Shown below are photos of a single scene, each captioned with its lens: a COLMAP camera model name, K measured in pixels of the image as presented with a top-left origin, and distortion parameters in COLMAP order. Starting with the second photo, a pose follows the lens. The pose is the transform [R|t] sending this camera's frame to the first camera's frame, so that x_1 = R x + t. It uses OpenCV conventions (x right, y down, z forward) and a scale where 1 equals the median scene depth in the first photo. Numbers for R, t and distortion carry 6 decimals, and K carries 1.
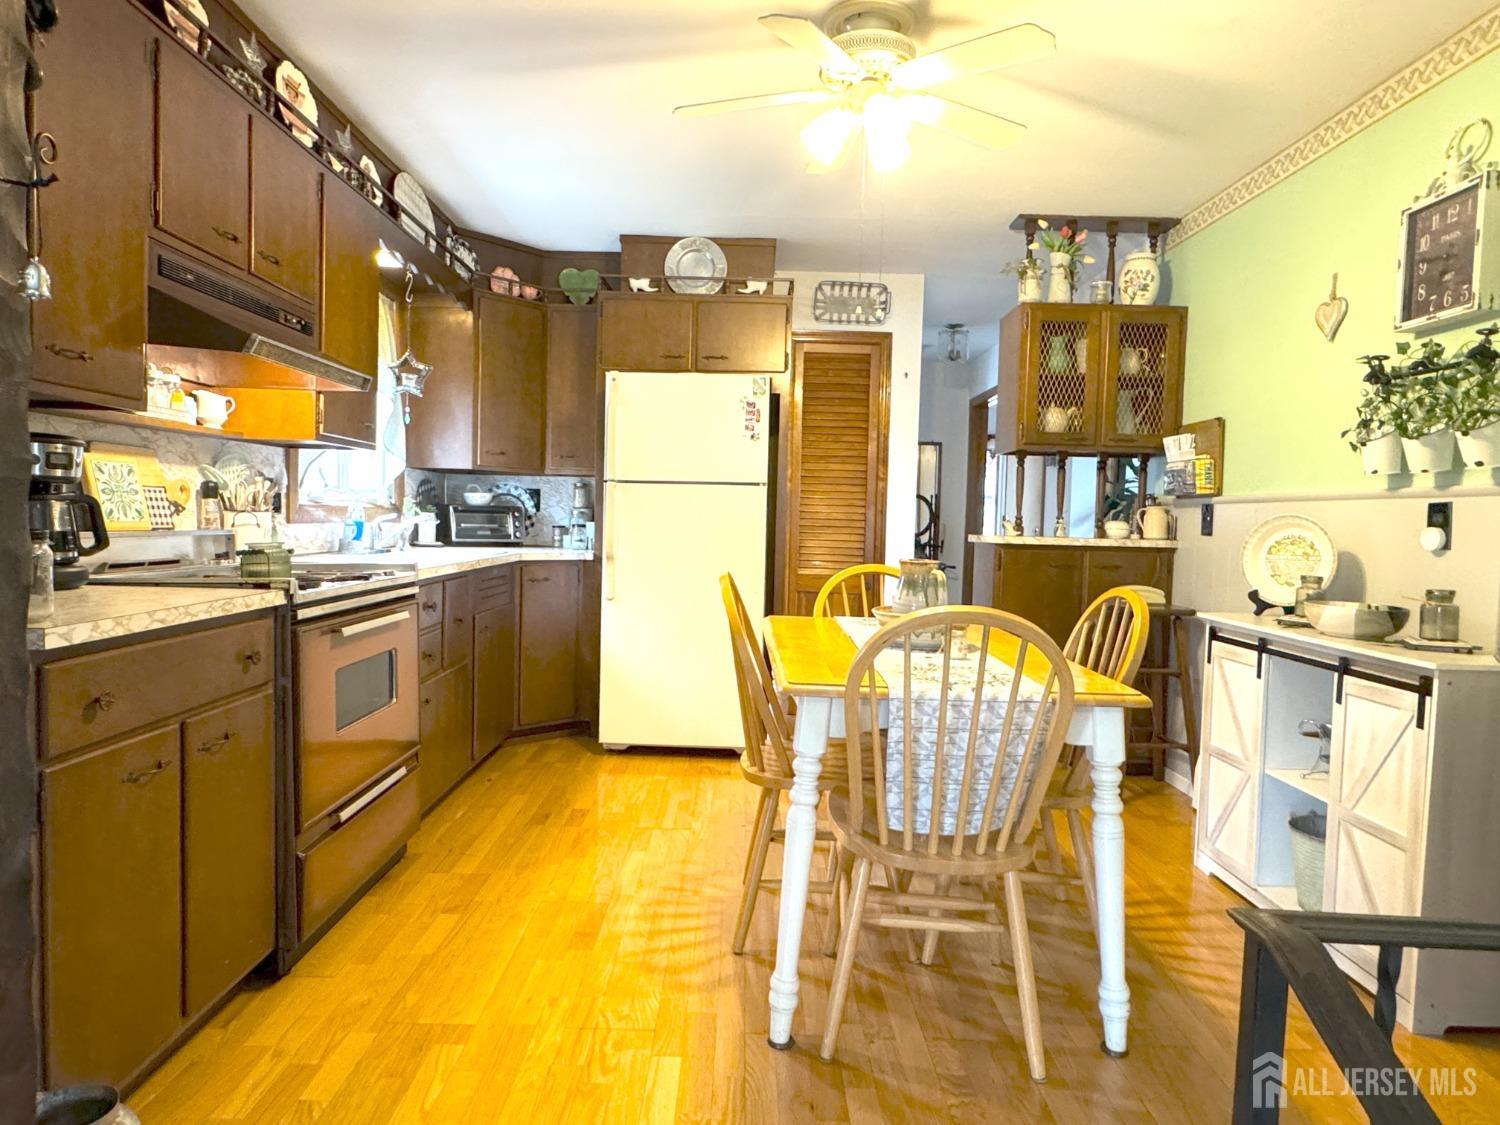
lens RADIAL K [[883.5, 0, 723.4], [0, 883.5, 563.7], [0, 0, 1]] dist [0.005177, 0.001631]
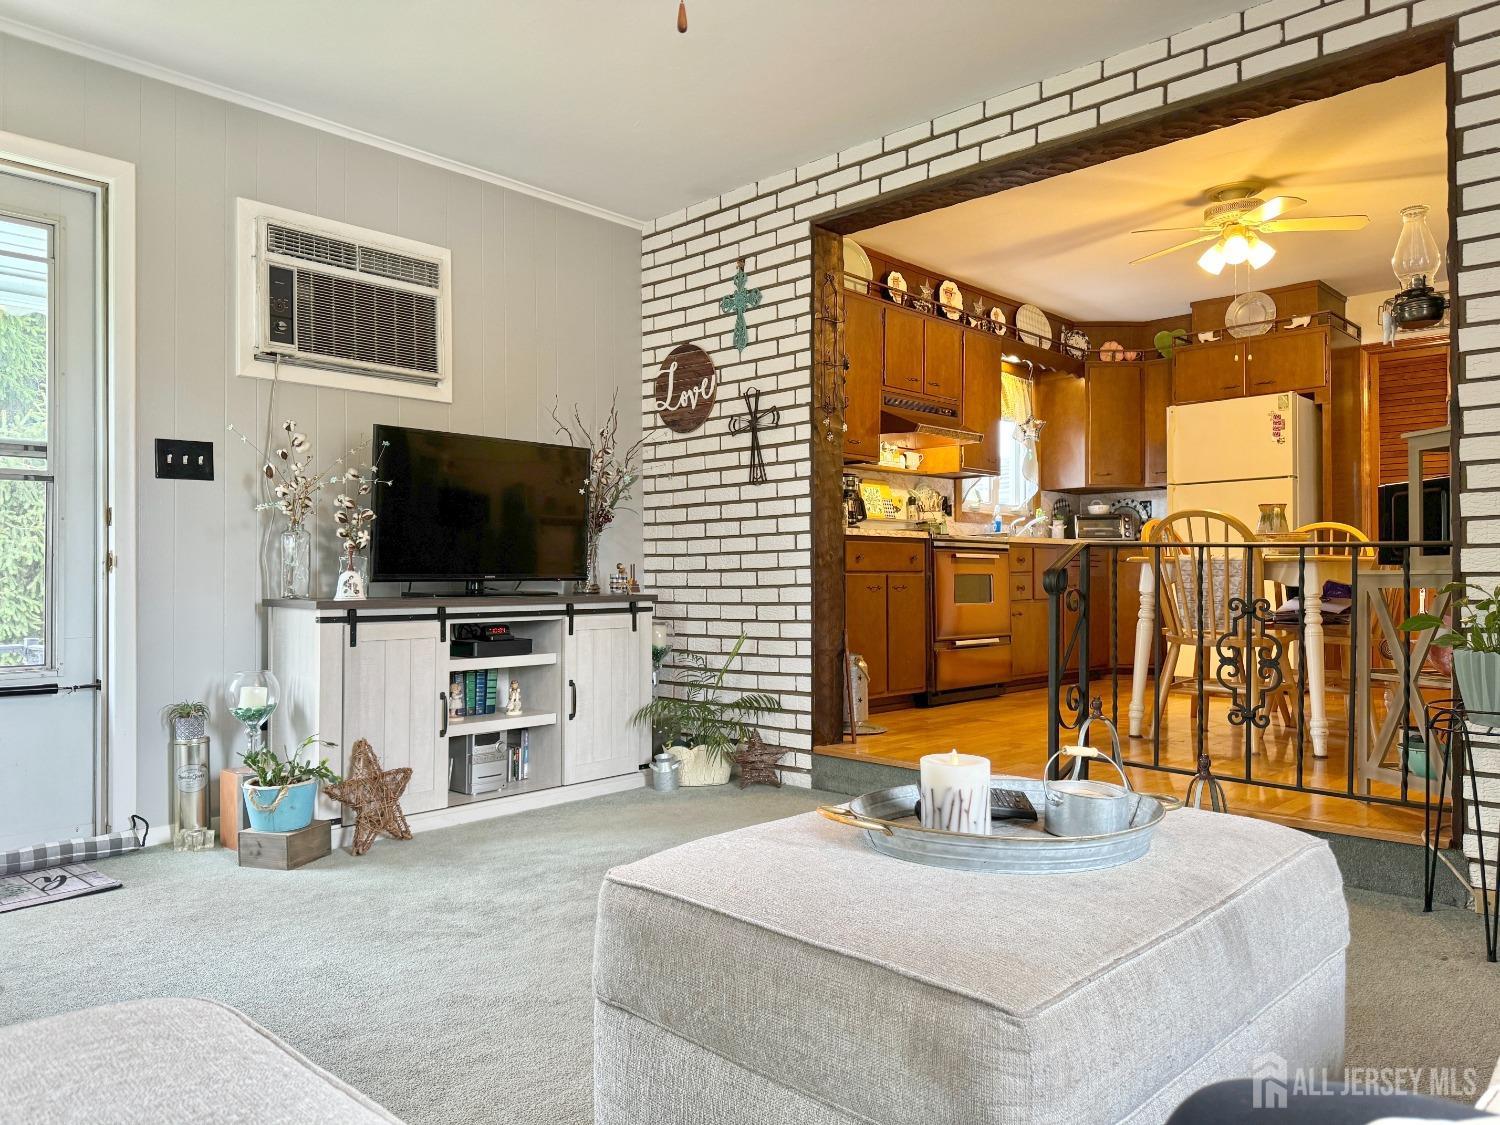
lens RADIAL K [[1053.6, 0, 731.2], [0, 1053.6, 585.0], [0, 0, 1]] dist [0.004504, -0.010845]
pose [[0.723860, -0.026997, -0.689419, 0.619335], [-0.012637, 0.998548, -0.052370, 0.192857], [0.689831, 0.046620, 0.722468, -0.807664]]
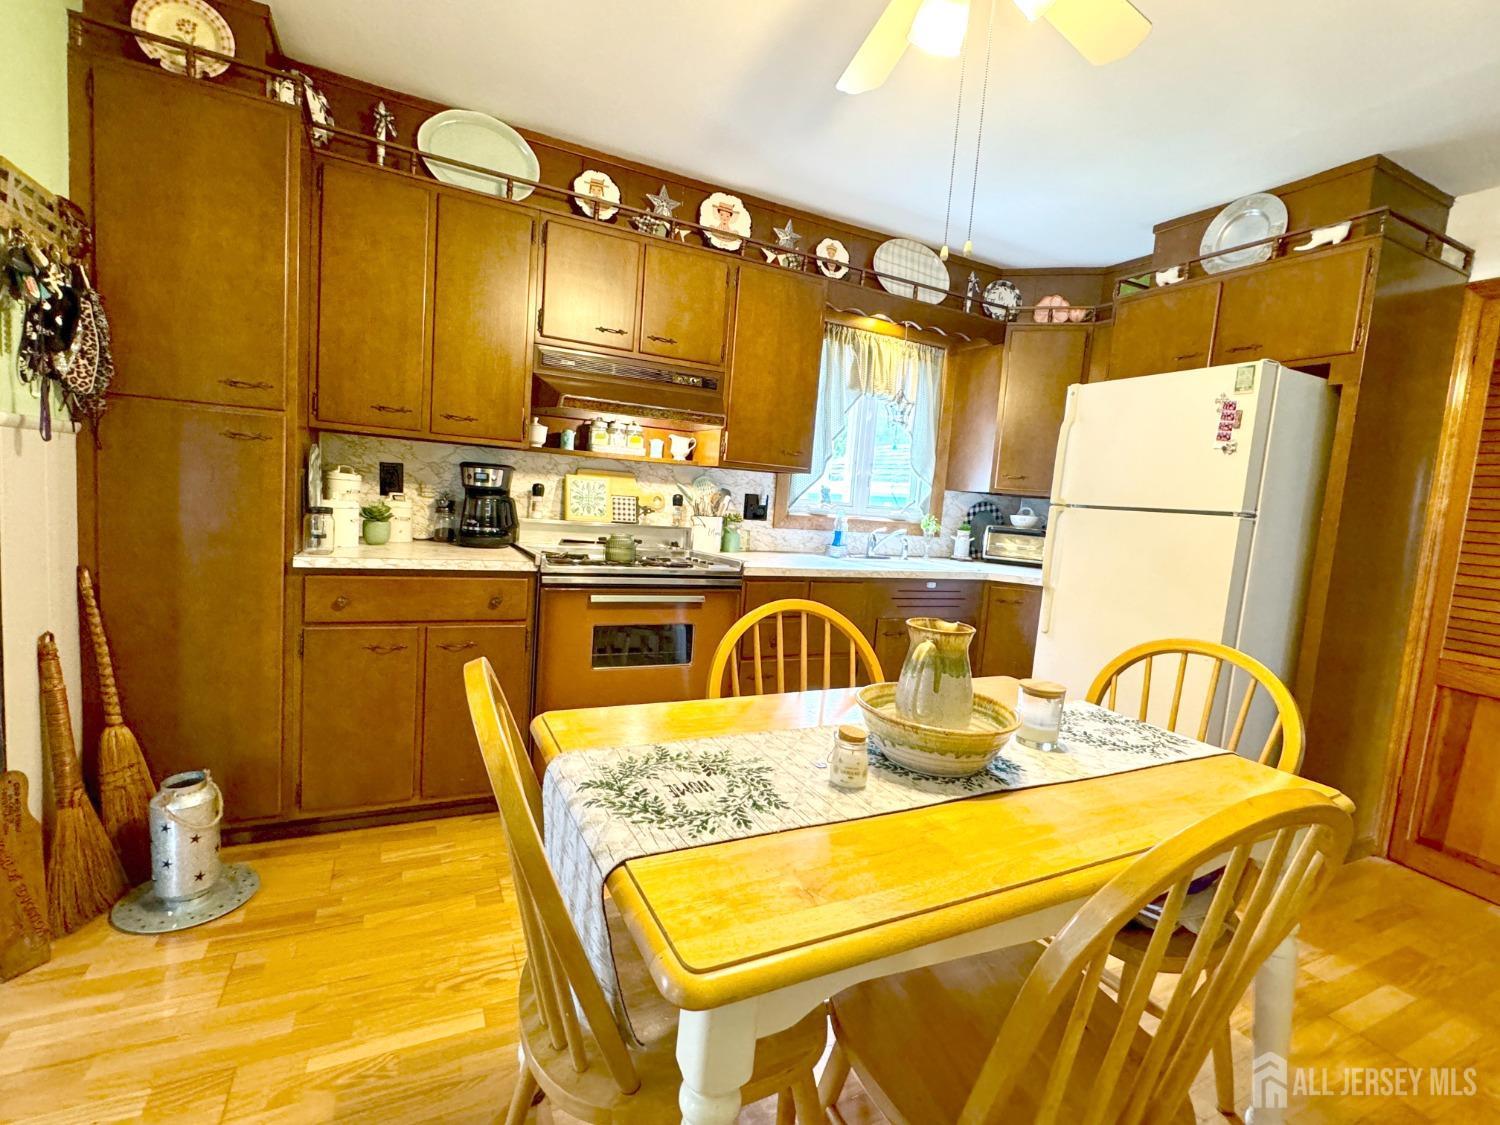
lens RADIAL K [[682.9, 0, 748.3], [0, 682.9, 557.4], [0, 0, 1]] dist [0.001322, 0.000847]
pose [[0.462472, 0.090586, -0.881994, 0.429393], [-0.110924, 0.992863, 0.043810, -0.042370], [0.879668, 0.077574, 0.469220, 0.471200]]
